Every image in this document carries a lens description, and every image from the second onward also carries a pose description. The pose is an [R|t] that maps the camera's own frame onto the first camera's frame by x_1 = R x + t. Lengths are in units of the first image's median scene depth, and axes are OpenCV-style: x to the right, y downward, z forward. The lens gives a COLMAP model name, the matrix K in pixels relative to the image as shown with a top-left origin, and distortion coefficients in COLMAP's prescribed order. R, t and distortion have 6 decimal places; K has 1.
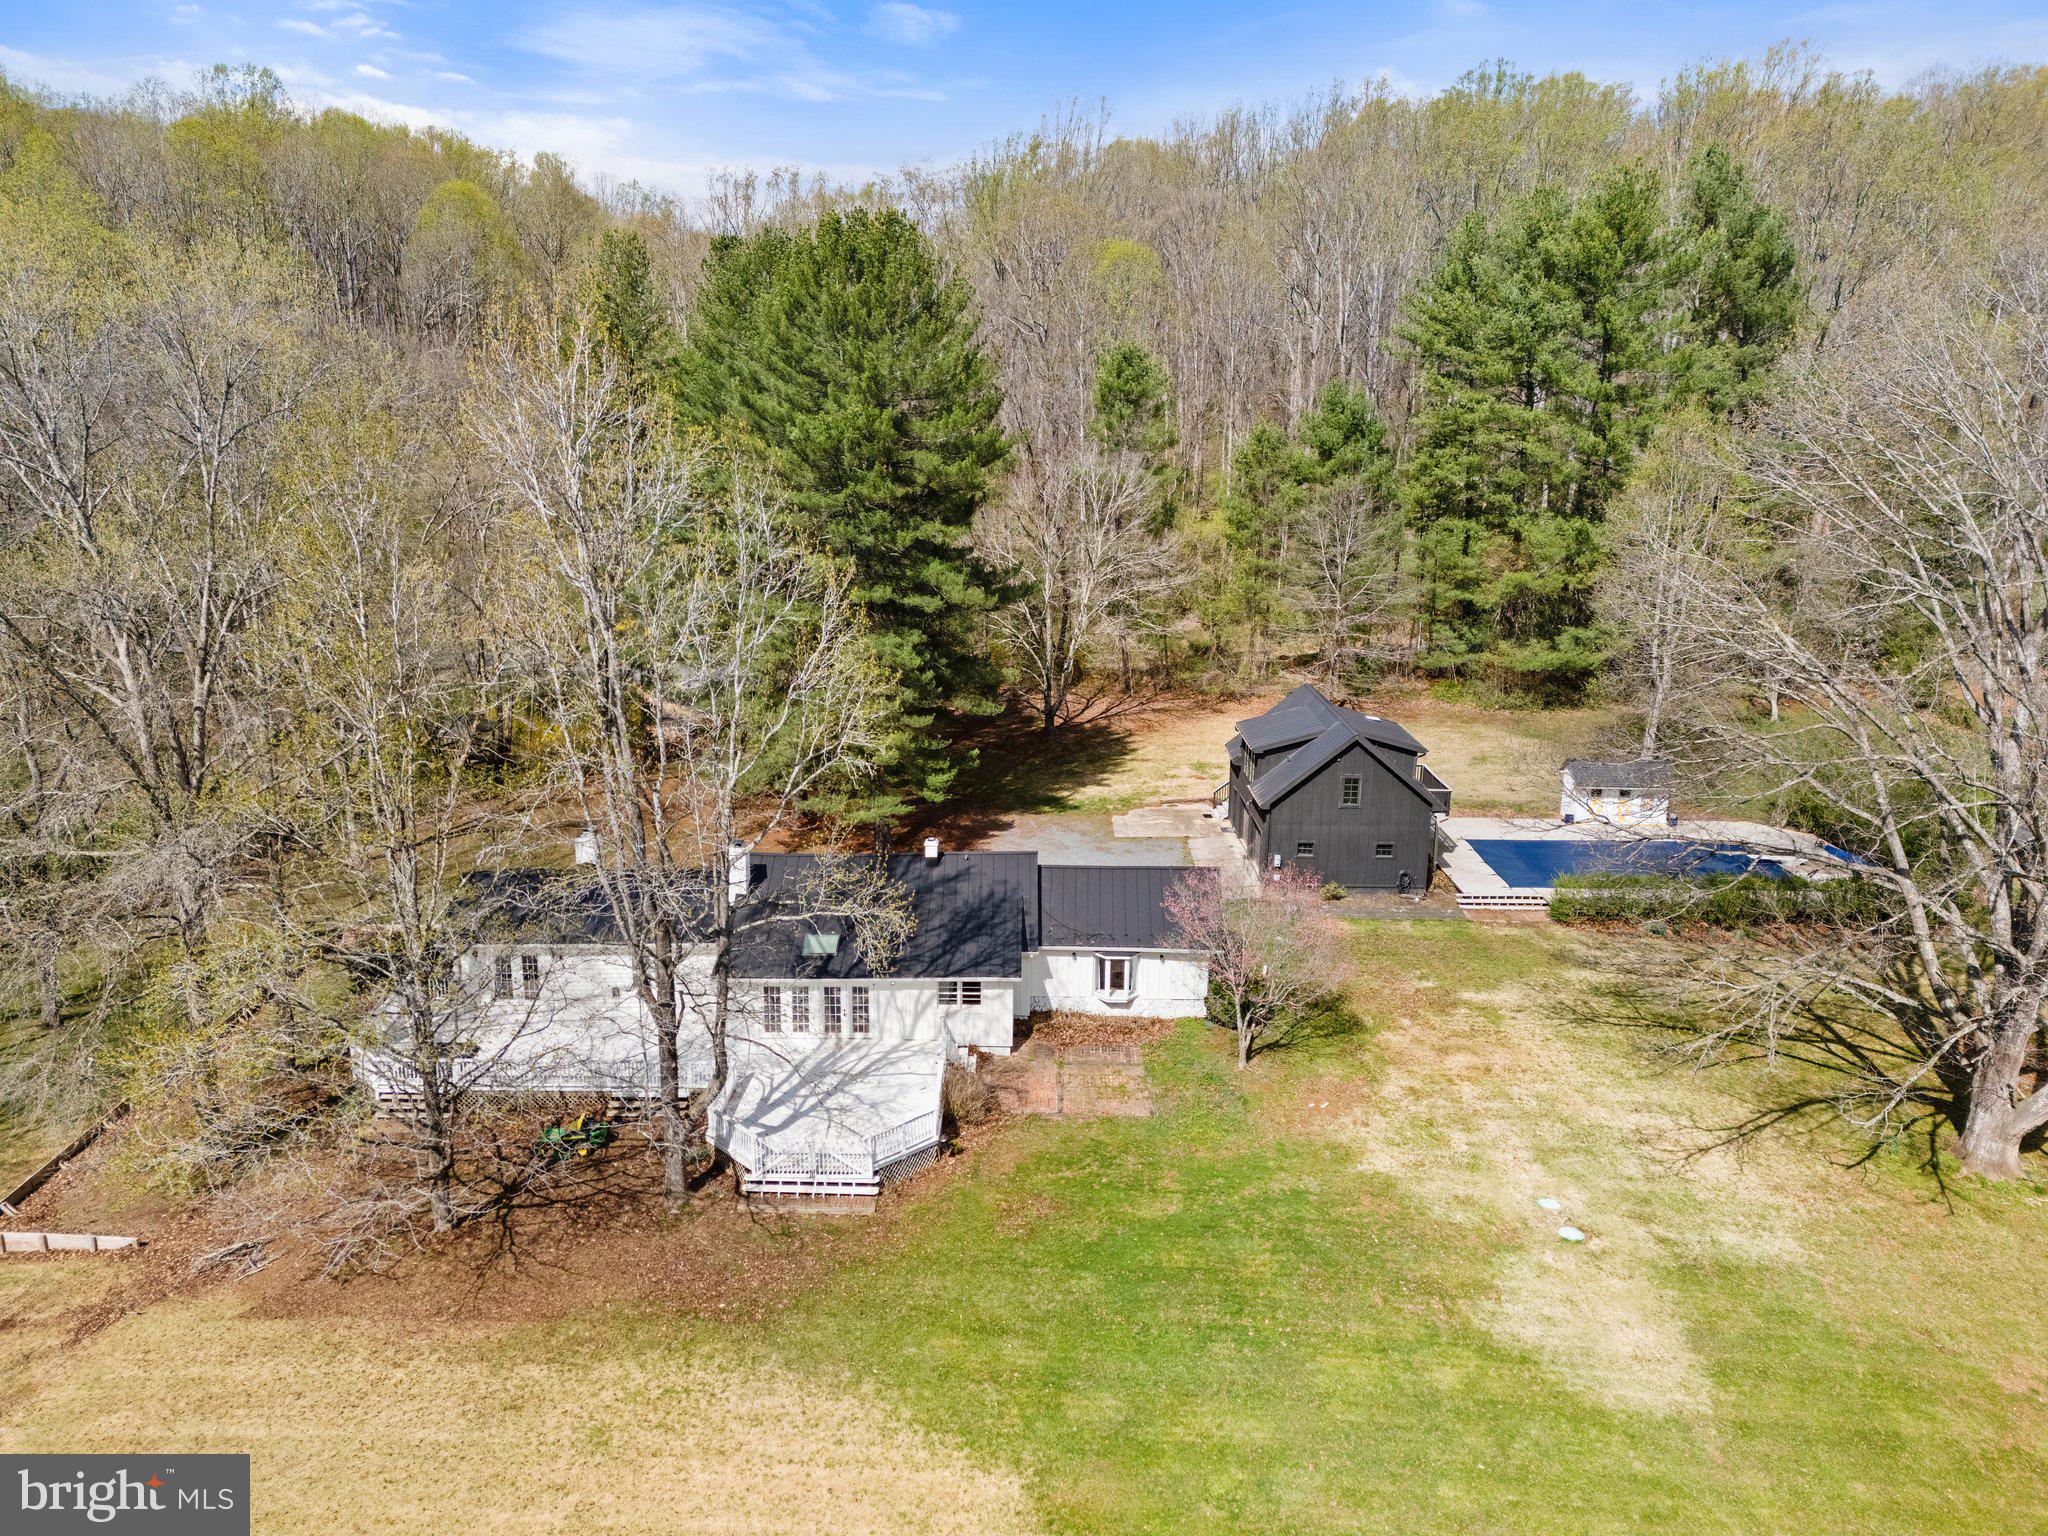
lens RADIAL K [[1489.5, 0, 1007.8], [0, 1489.5, 732.8], [0, 0, 1]] dist [0.084352, -0.030120]
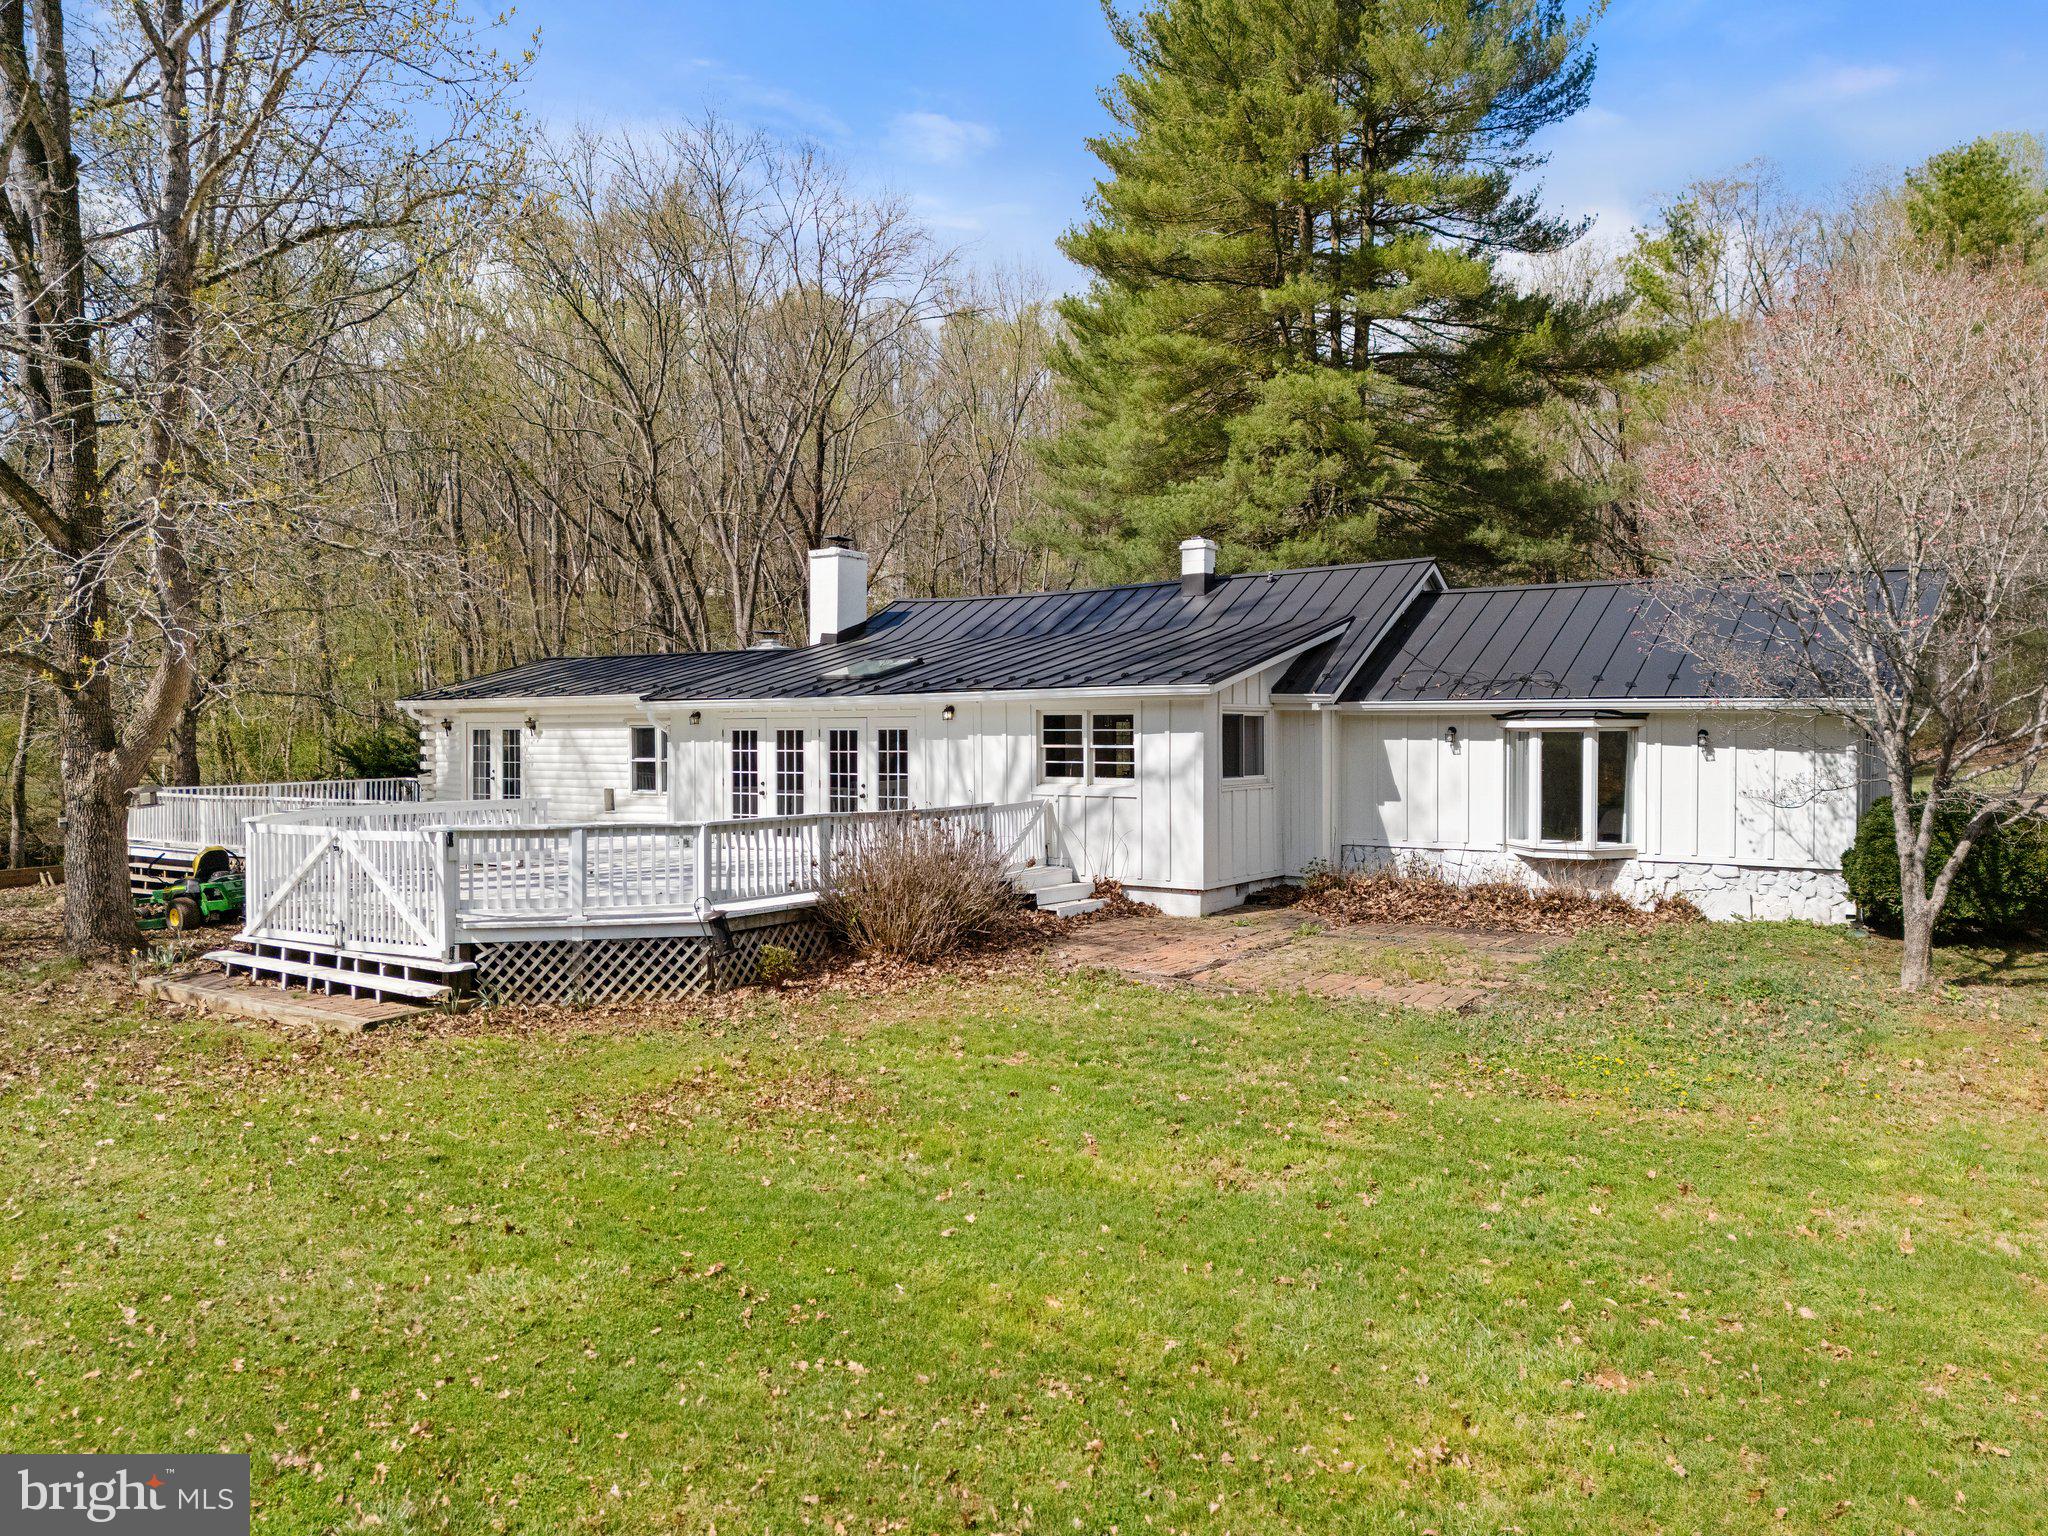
lens RADIAL K [[1489.5, 0, 1022.0], [0, 1489.5, 761.0], [0, 0, 1]] dist [0.084352, -0.030120]
pose [[0.847622, 0.010759, -0.530492, 0.164499], [-0.123362, 0.976393, -0.177307, 0.249231], [0.516061, 0.215732, 0.828940, 0.652285]]
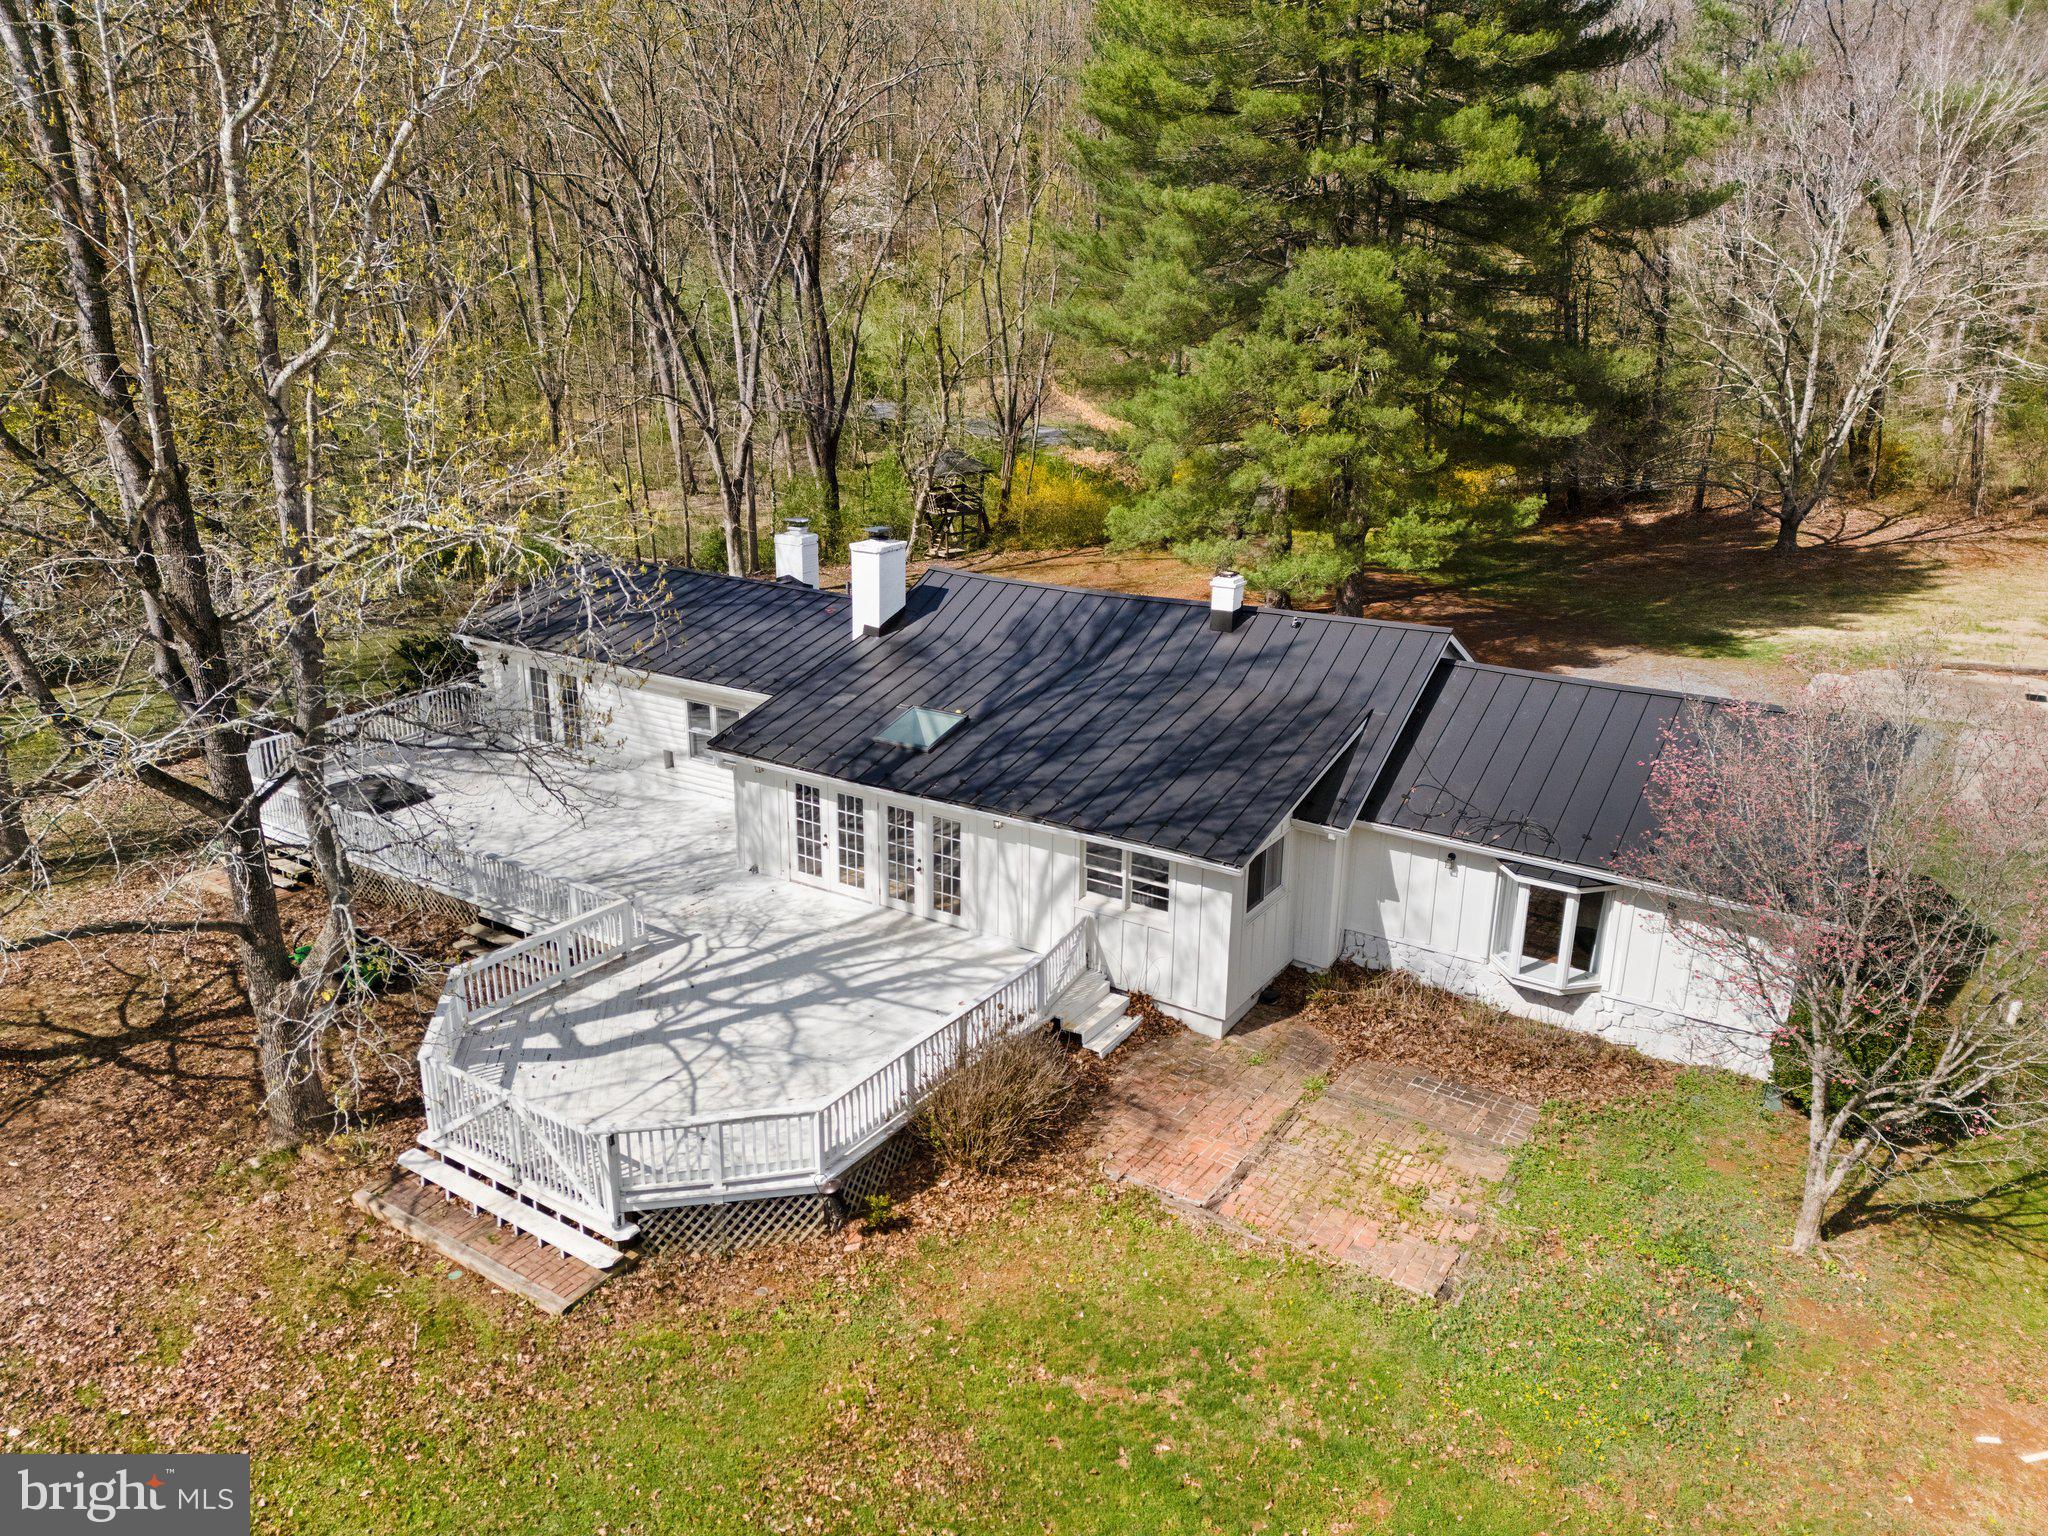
lens RADIAL K [[1489.5, 0, 1023.4], [0, 1489.5, 770.4], [0, 0, 1]] dist [0.084352, -0.030120]
pose [[0.852339, 0.176696, -0.492237, 0.155975], [-0.130765, 0.983304, 0.126544, 0.089017], [0.506378, -0.043491, 0.861214, 0.591852]]
